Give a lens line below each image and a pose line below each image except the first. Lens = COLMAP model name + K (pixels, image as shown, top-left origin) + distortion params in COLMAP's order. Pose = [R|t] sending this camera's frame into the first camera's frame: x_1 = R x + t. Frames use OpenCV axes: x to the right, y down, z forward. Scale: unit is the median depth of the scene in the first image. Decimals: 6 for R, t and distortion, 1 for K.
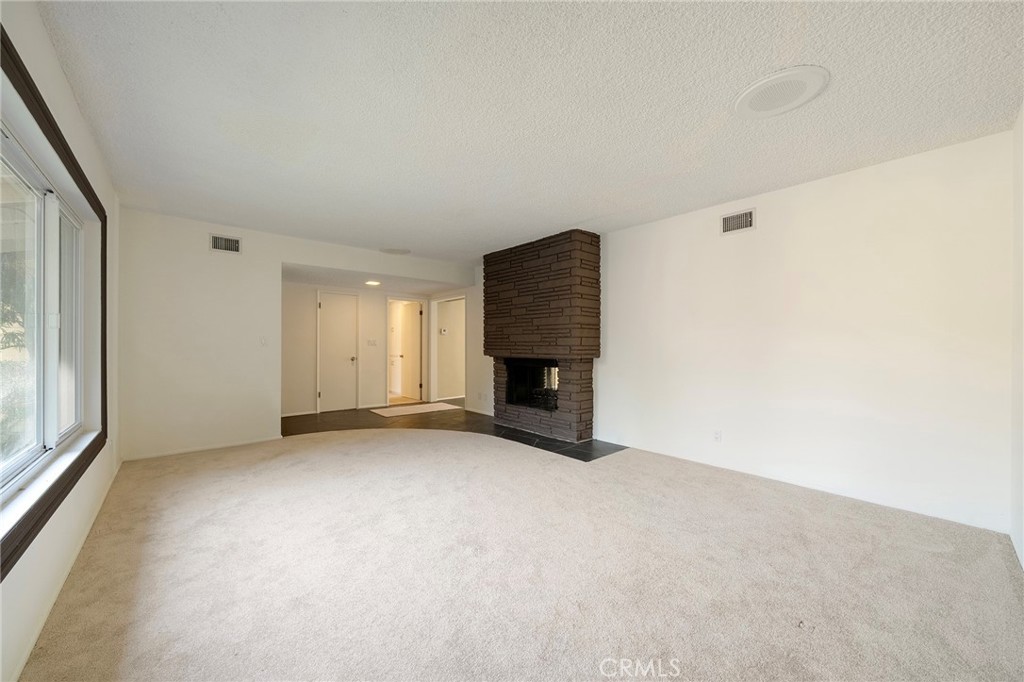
lens RADIAL K [[382.4, 0, 507.8], [0, 382.4, 346.3], [0, 0, 1]] dist [-0.000811, -0.000292]
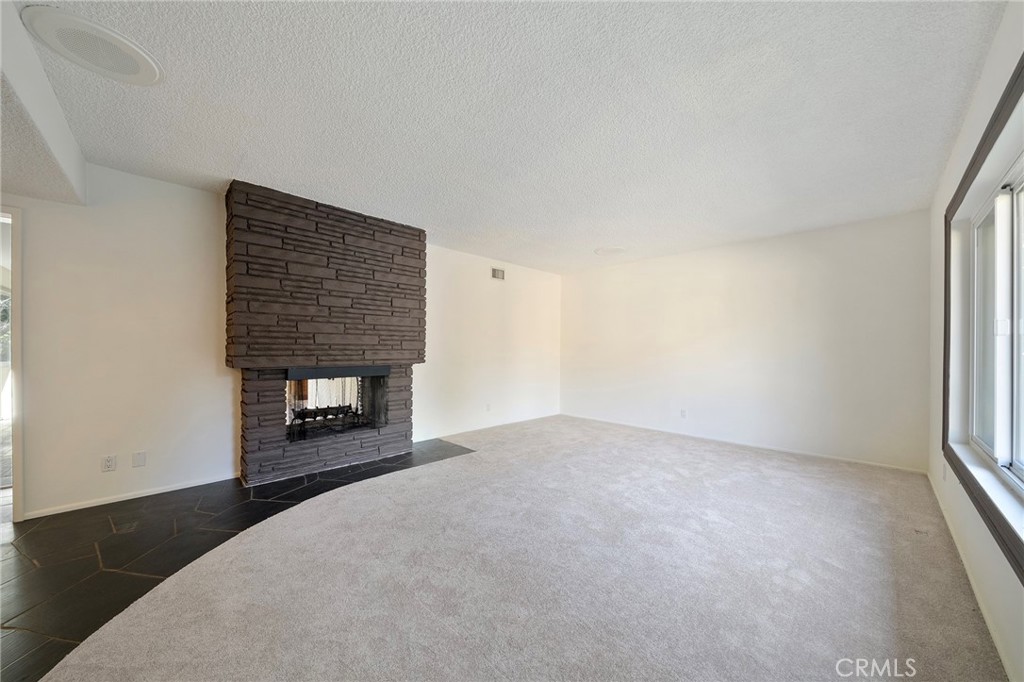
lens RADIAL K [[357.3, 0, 509.7], [0, 357.3, 349.0], [0, 0, 1]] dist [-0.004251, -0.000098]
pose [[-0.059479, -0.005472, 0.998215, -0.687993], [-0.003727, 0.999979, 0.005260, -0.008401], [-0.998223, -0.003407, -0.059498, 0.766817]]
